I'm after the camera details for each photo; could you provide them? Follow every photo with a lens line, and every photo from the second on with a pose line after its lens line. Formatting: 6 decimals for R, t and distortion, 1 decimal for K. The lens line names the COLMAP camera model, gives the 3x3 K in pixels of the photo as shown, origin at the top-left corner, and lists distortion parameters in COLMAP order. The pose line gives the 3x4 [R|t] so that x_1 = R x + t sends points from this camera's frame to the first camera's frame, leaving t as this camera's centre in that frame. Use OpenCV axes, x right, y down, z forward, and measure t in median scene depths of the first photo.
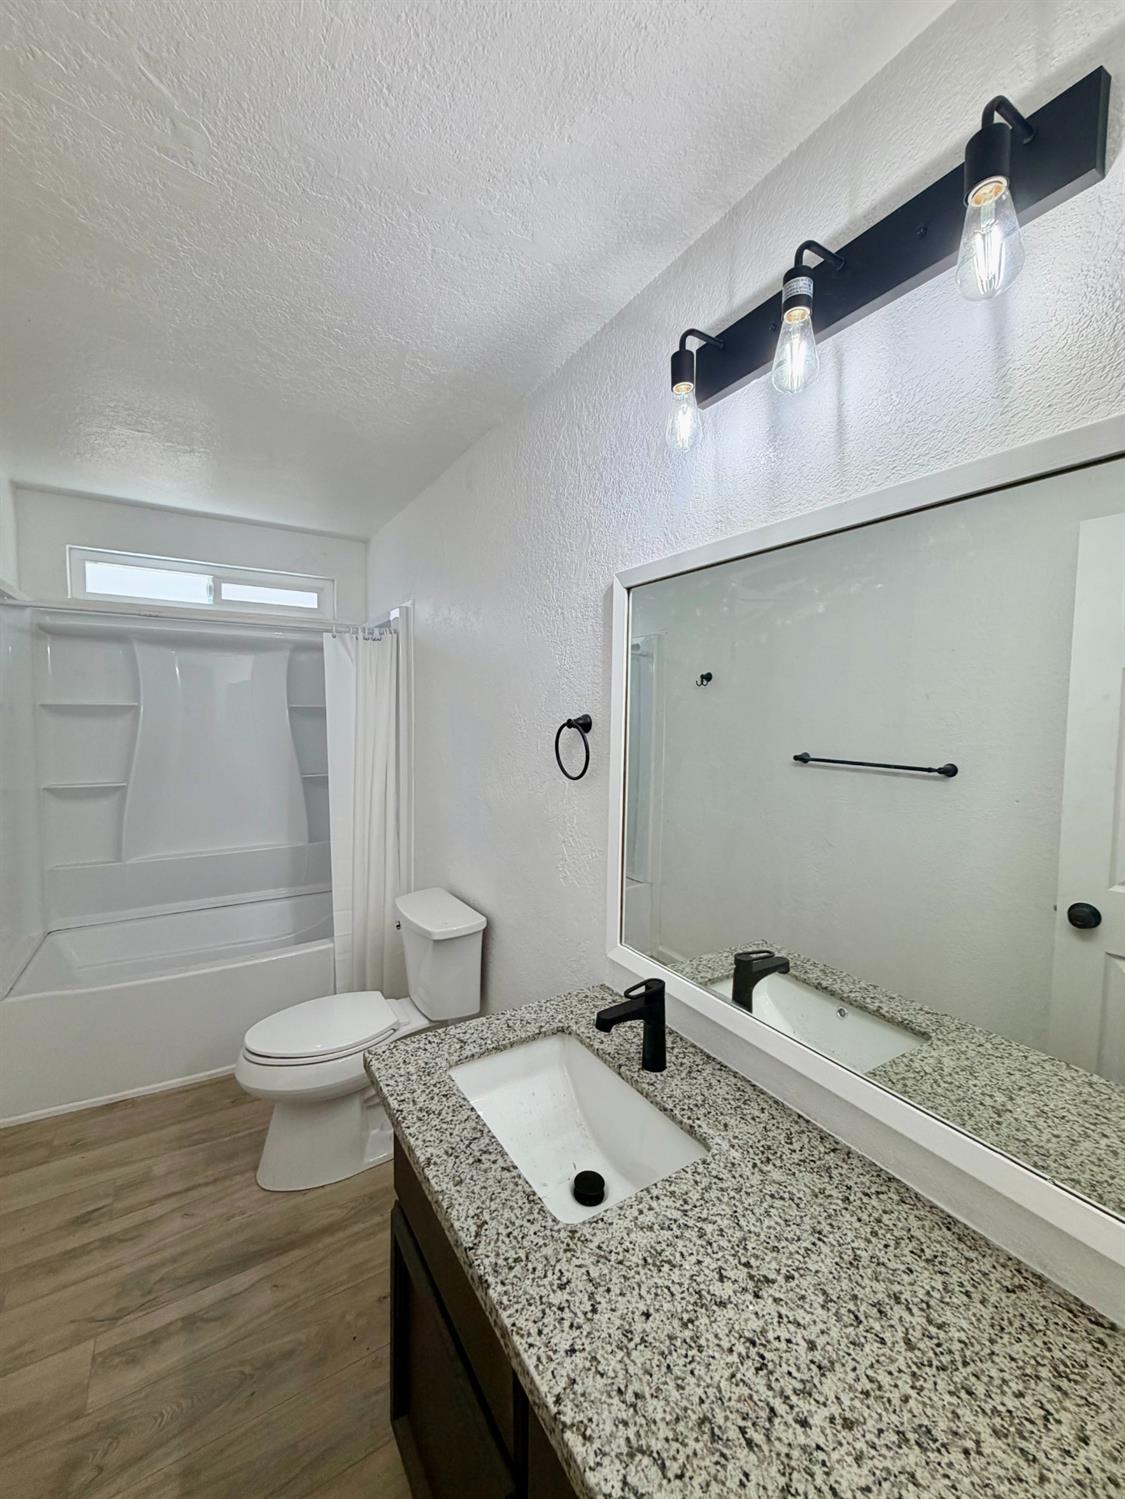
lens RADIAL K [[599.2, 0, 562.4], [0, 599.2, 743.9], [0, 0, 1]] dist [0.000947, -0.000362]
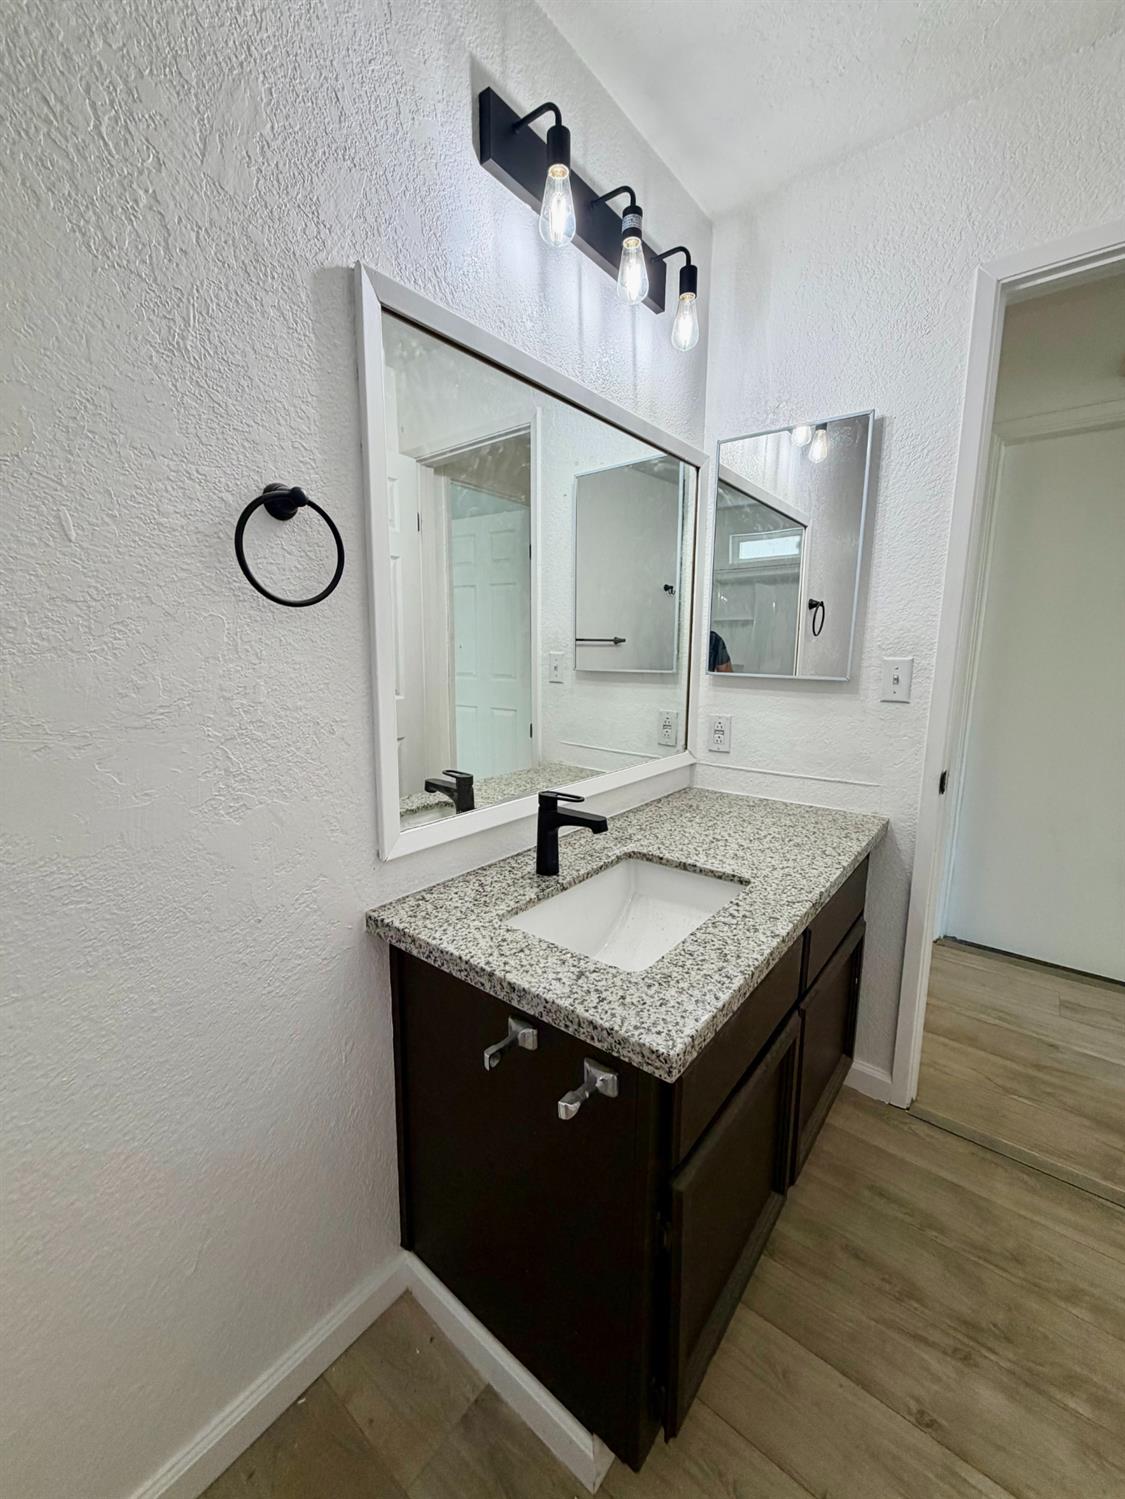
lens RADIAL K [[599.2, 0, 559.6], [0, 599.2, 749.5], [0, 0, 1]] dist [0.000947, -0.000362]
pose [[-0.329165, -0.175302, 0.927858, -1.047002], [0.041457, 0.978986, 0.199669, 0.155931], [-0.943362, 0.104190, -0.314980, 1.703699]]
